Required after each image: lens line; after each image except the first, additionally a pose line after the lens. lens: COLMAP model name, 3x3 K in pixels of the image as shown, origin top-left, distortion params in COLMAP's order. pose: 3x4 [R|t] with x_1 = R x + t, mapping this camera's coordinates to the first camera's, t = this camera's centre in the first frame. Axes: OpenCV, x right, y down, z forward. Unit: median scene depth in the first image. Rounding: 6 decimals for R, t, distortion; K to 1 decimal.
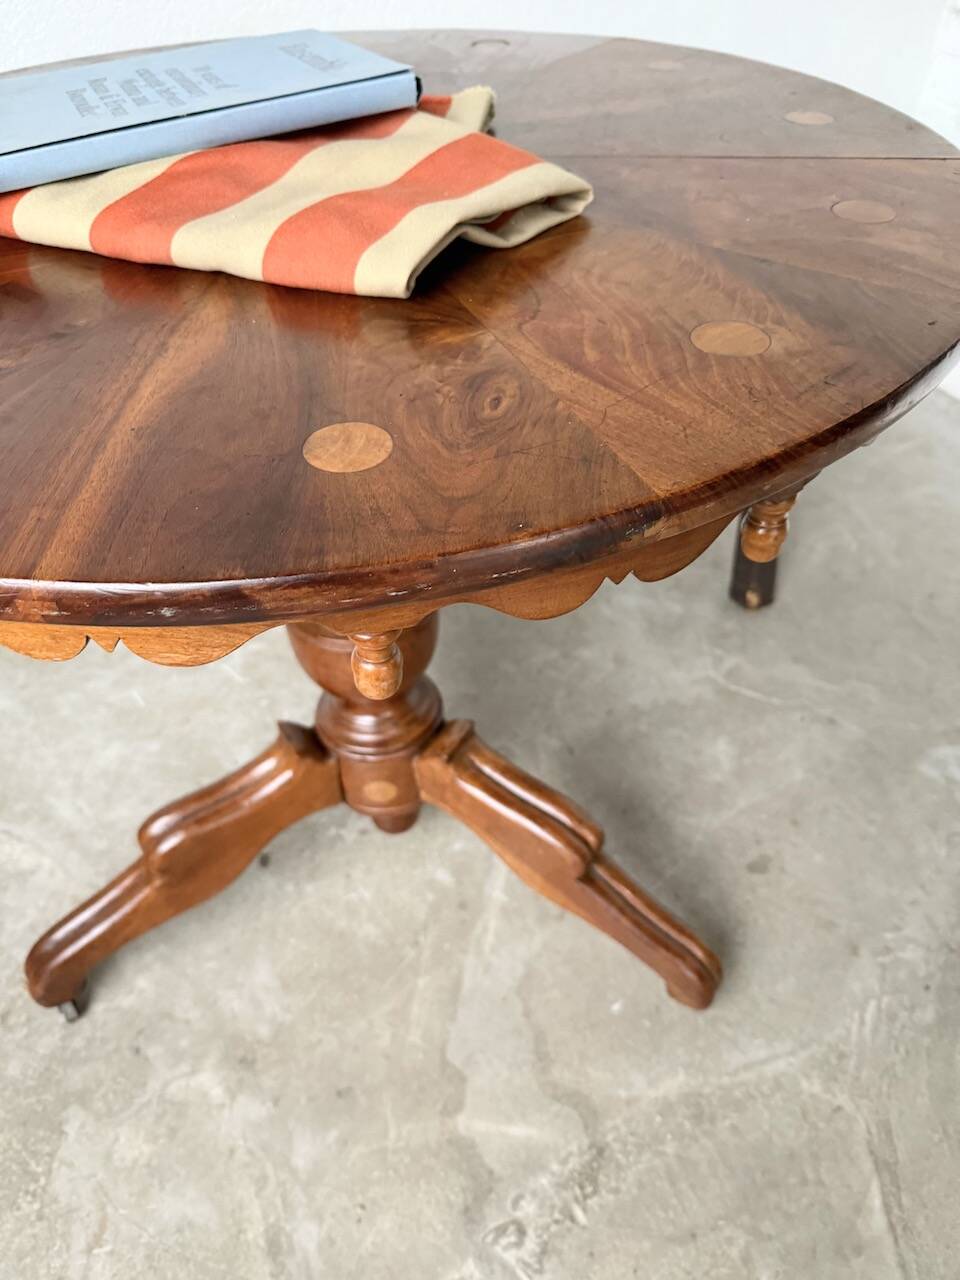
lens RADIAL K [[921.3, 0, 482.3], [0, 921.3, 641.4], [0, 0, 1]] dist [-0.016890, -0.000999]
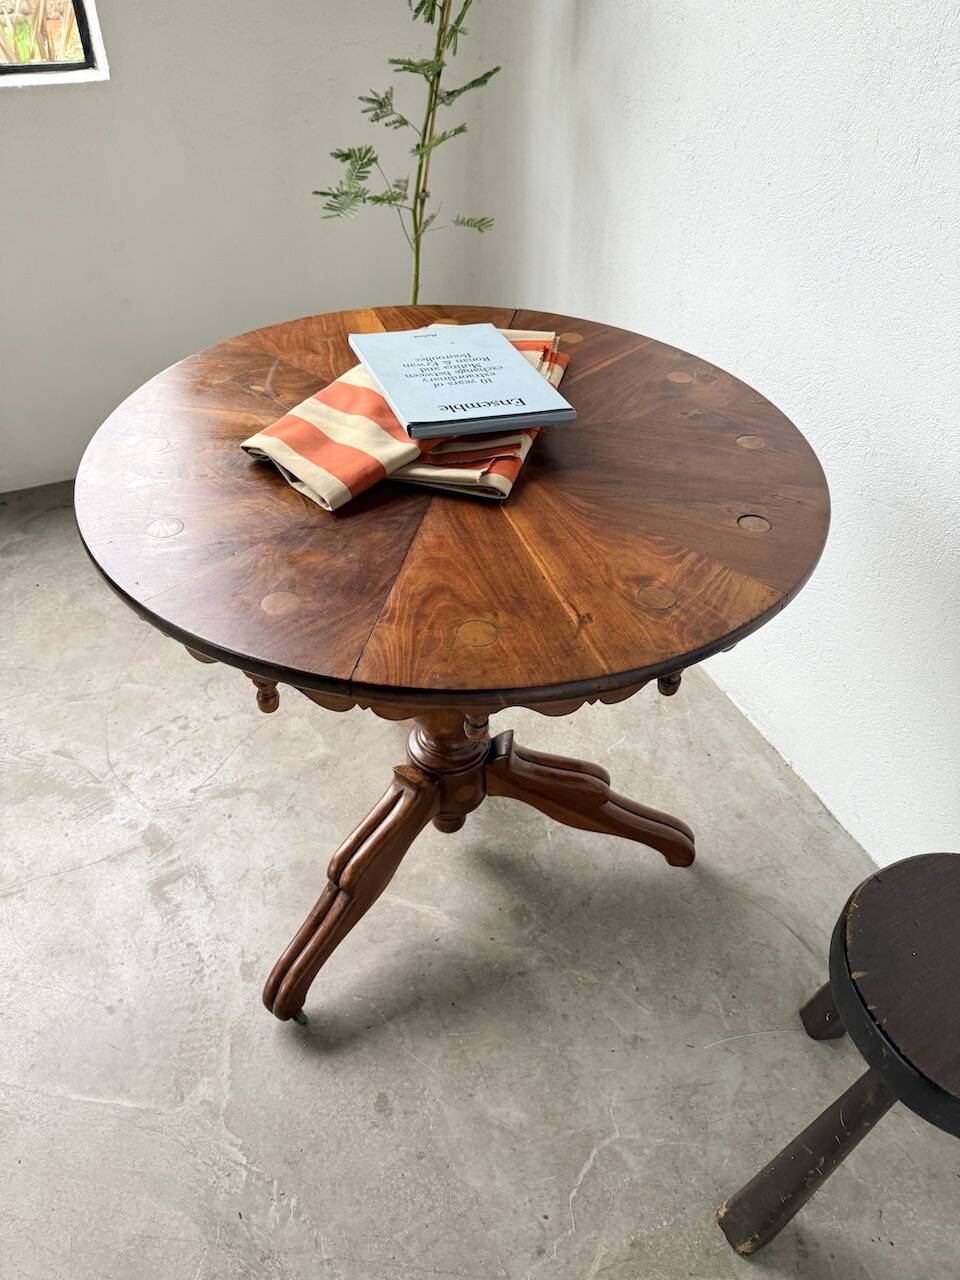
lens RADIAL K [[911.8, 0, 491.7], [0, 911.8, 637.5], [0, 0, 1]] dist [-0.012864, 0.005847]
pose [[-0.105433, 0.662334, -0.741753, 0.925771], [-0.717144, 0.466098, 0.518128, -0.884872], [0.688903, 0.586572, 0.425847, 0.341987]]
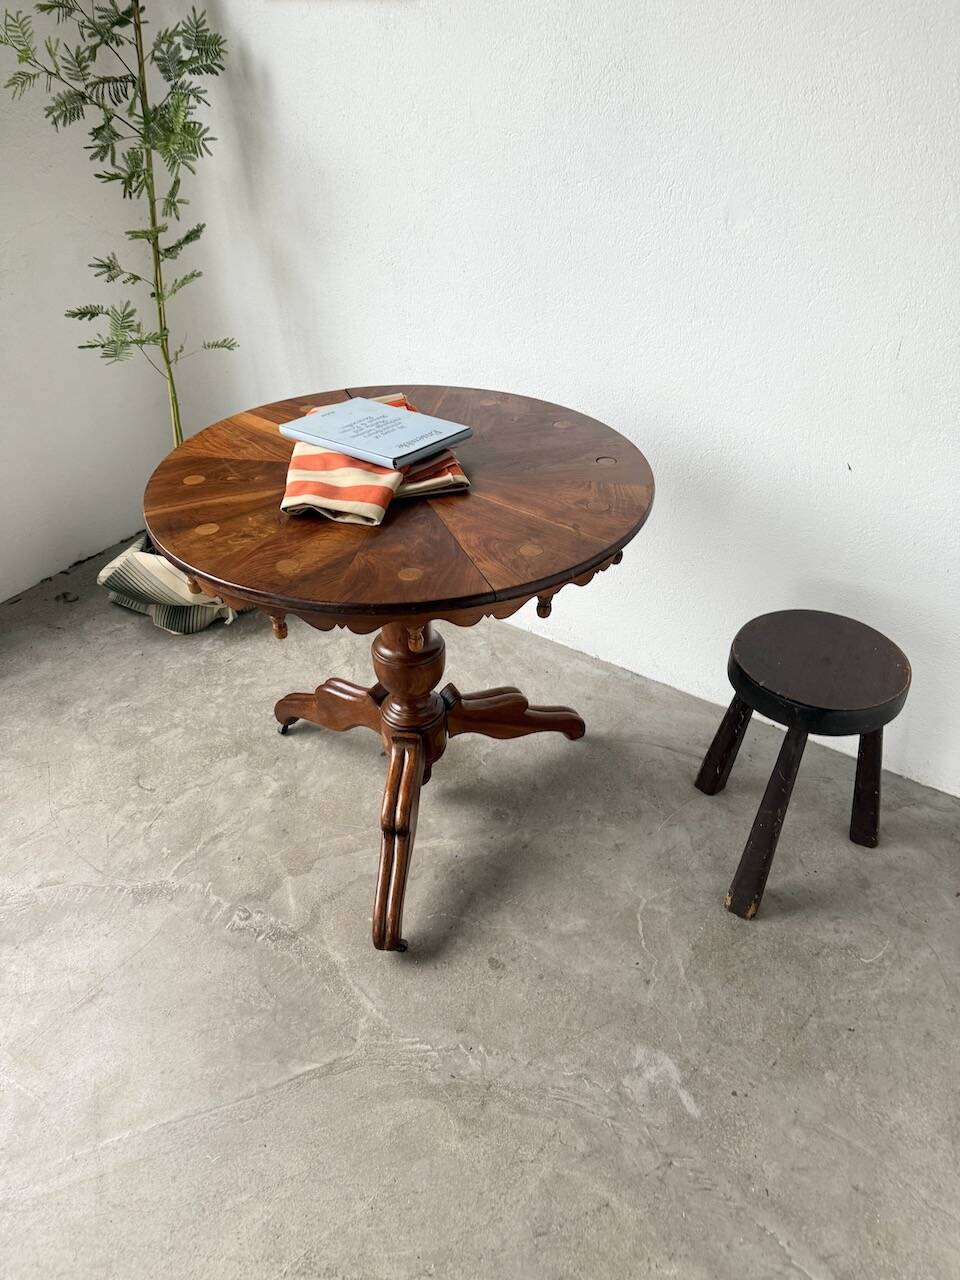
lens RADIAL K [[891.1, 0, 483.8], [0, 891.1, 628.1], [0, 0, 1]] dist [0.038689, -0.059307]
pose [[0.434427, 0.526992, -0.730447, 1.342509], [-0.631407, 0.756525, 0.170283, -0.511376], [0.642338, 0.387234, 0.661401, -0.241102]]
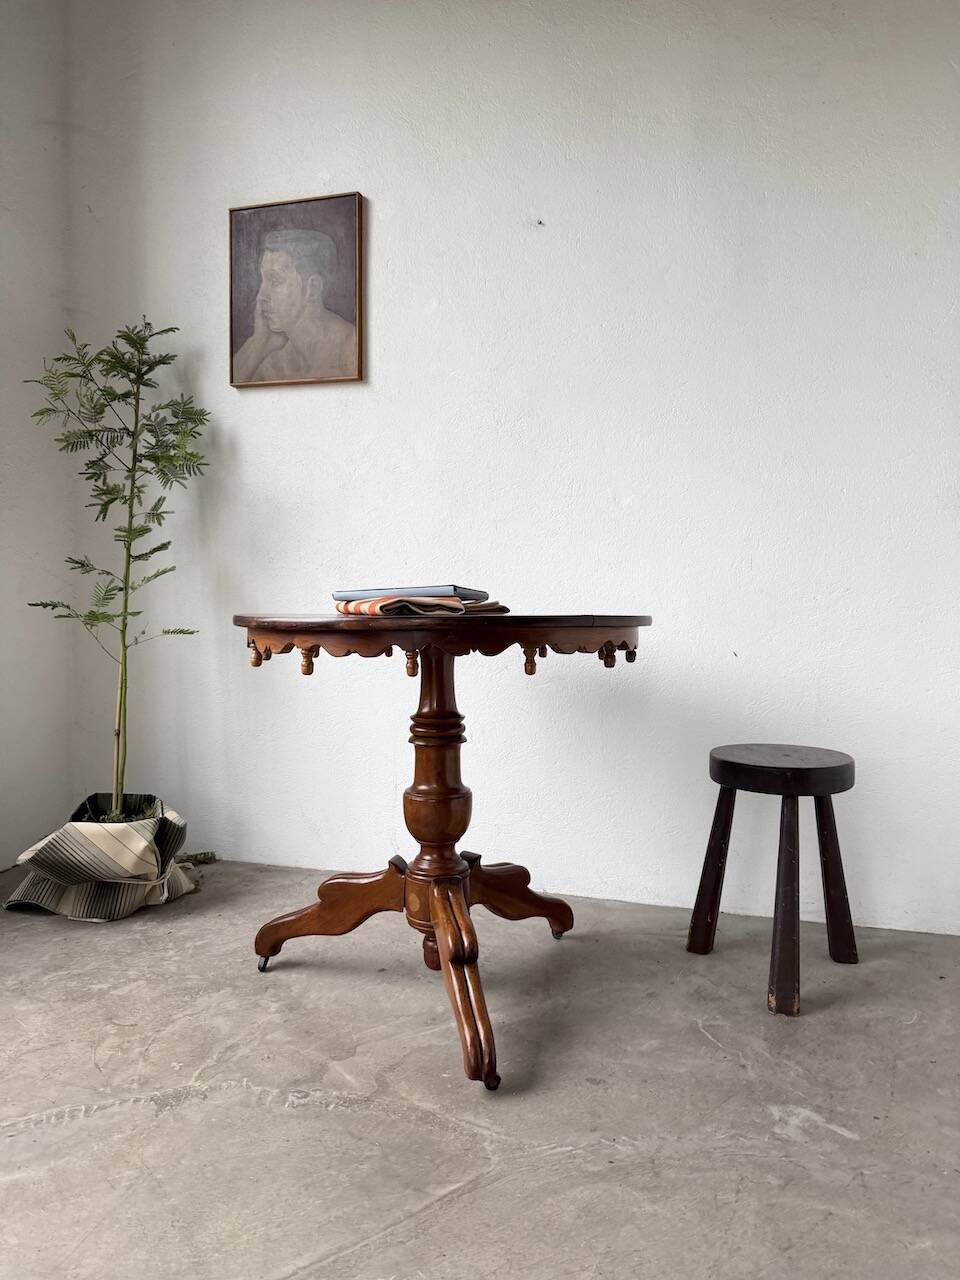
lens RADIAL K [[892.7, 0, 481.0], [0, 892.7, 636.7], [0, 0, 1]] dist [-0.000285, -0.004037]
pose [[0.695580, 0.045550, -0.717003, 1.413916], [-0.515806, 0.726362, -0.454250, 0.576994], [0.500112, 0.685802, 0.528738, -0.346297]]
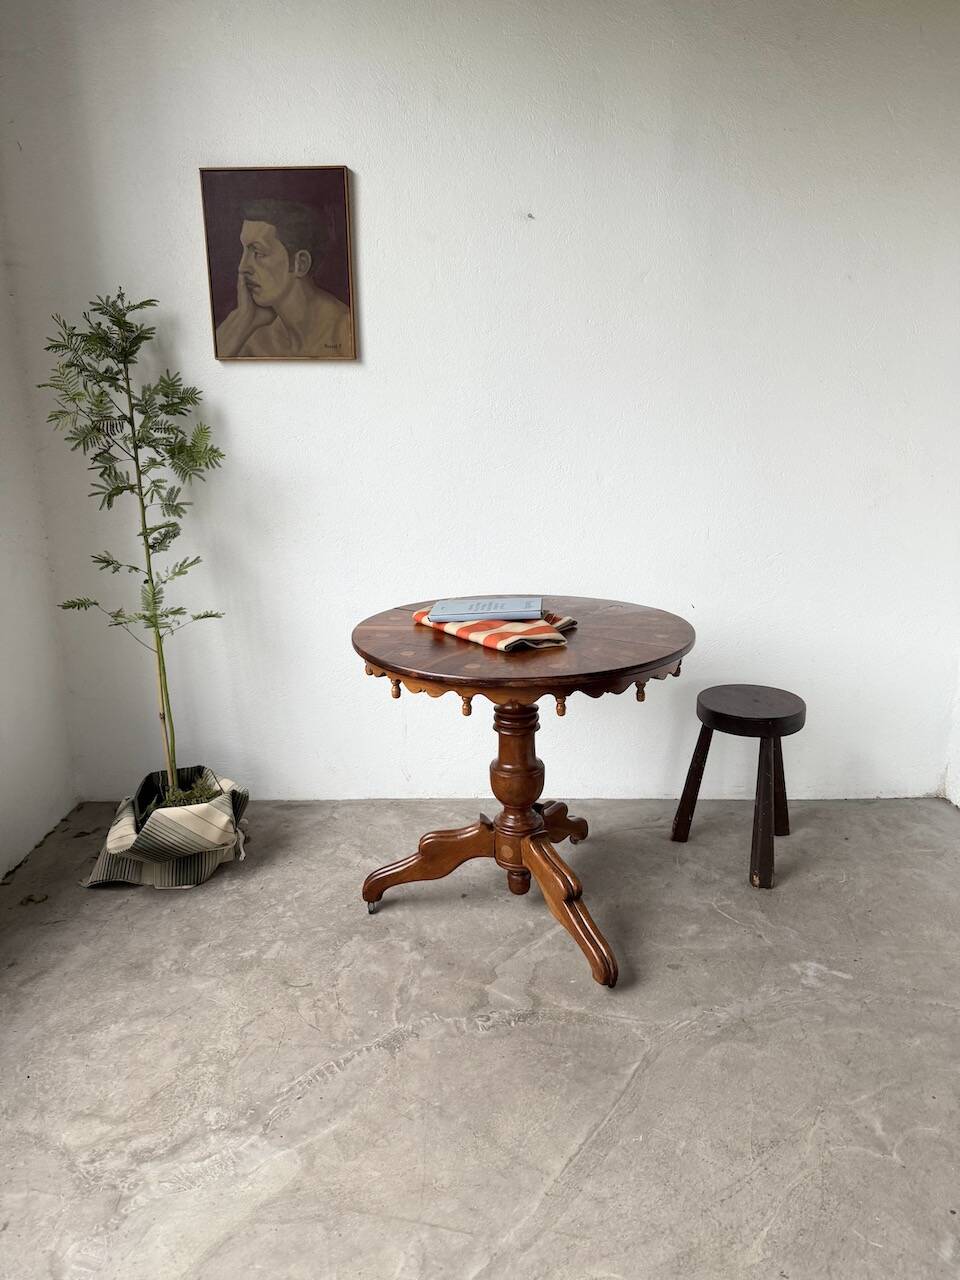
lens RADIAL K [[887.3, 0, 482.7], [0, 887.3, 637.3], [0, 0, 1]] dist [0.023273, -0.036414]
pose [[0.864657, 0.133497, -0.484300, 0.981626], [-0.352629, 0.847914, -0.395848, 0.689381], [0.357800, 0.513051, 0.780230, -1.288162]]
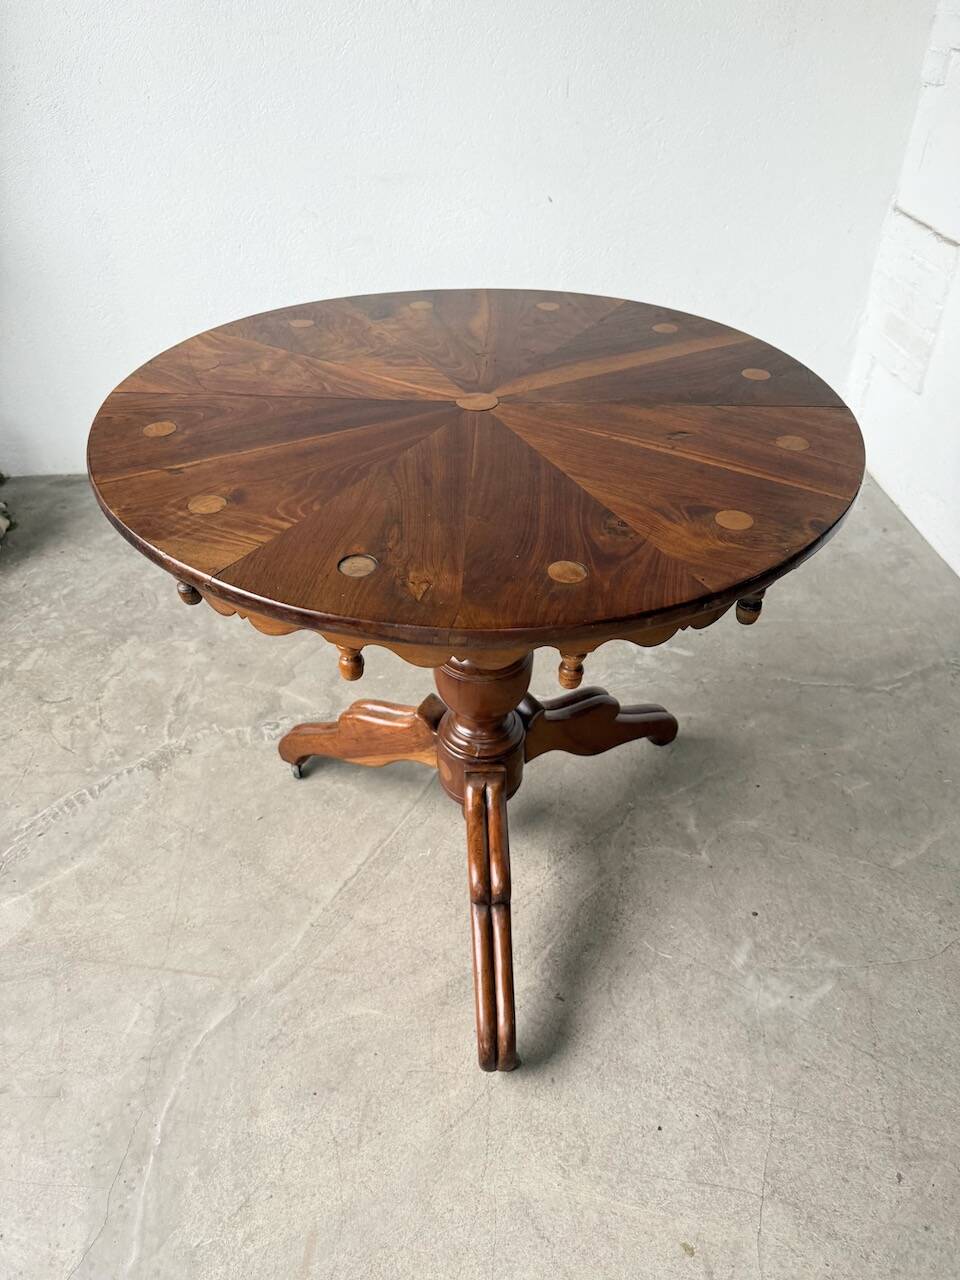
lens RADIAL K [[877.9, 0, 479.1], [0, 877.9, 641.8], [0, 0, 1]] dist [0.163834, -0.368125]
pose [[0.904279, 0.262525, -0.336691, 1.046965], [-0.296204, 0.953713, -0.051910, 0.404312], [0.307479, 0.146670, 0.940183, -0.767758]]
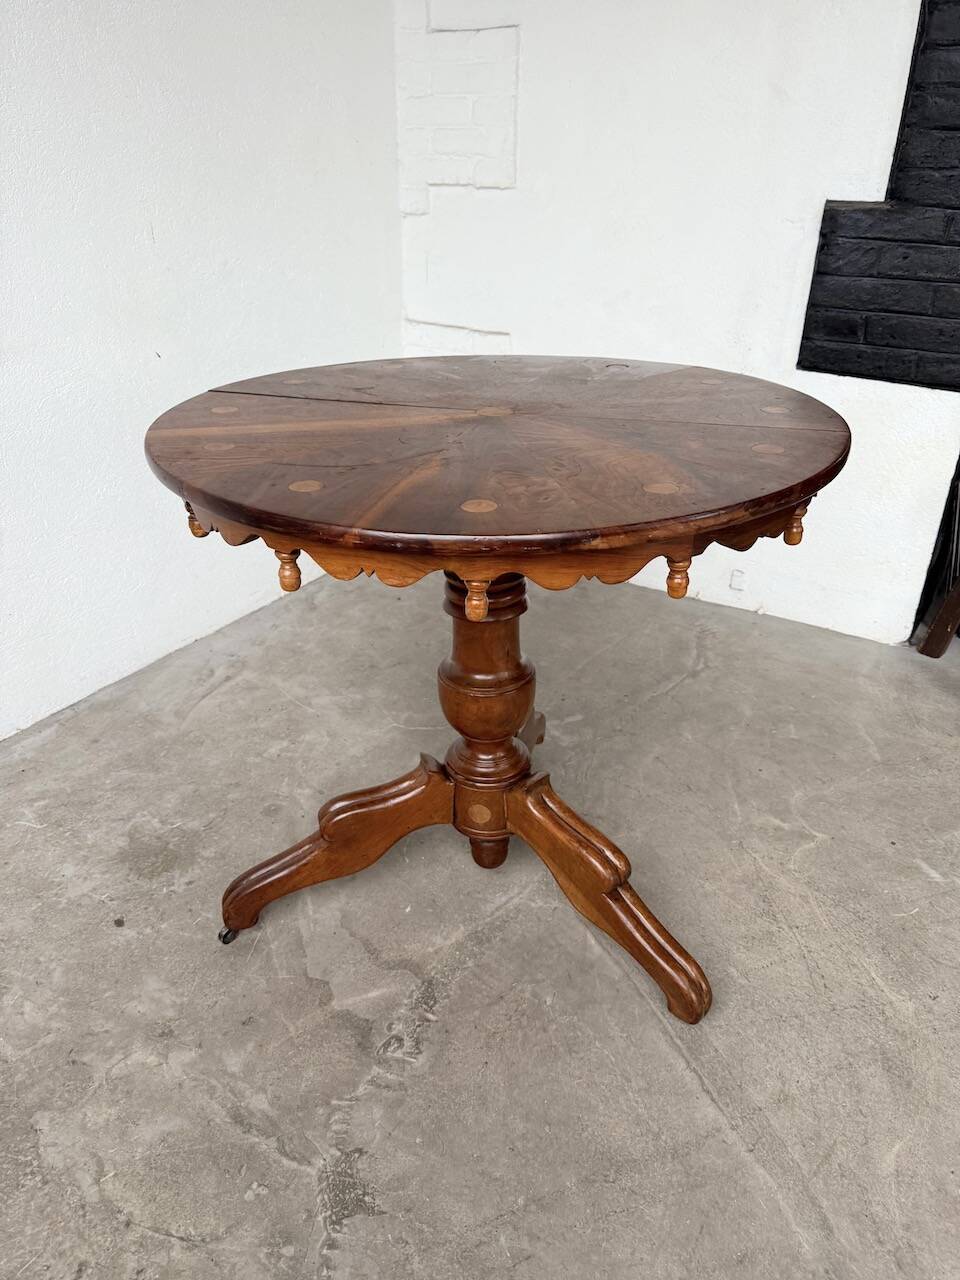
lens RADIAL K [[917.8, 0, 466.9], [0, 917.8, 620.4], [0, 0, 1]] dist [-0.002591, -0.005709]
pose [[0.884260, -0.199792, 0.422098, -0.333935], [0.317613, 0.919916, -0.229949, 0.377133], [-0.342353, 0.337399, 0.876902, -0.538588]]
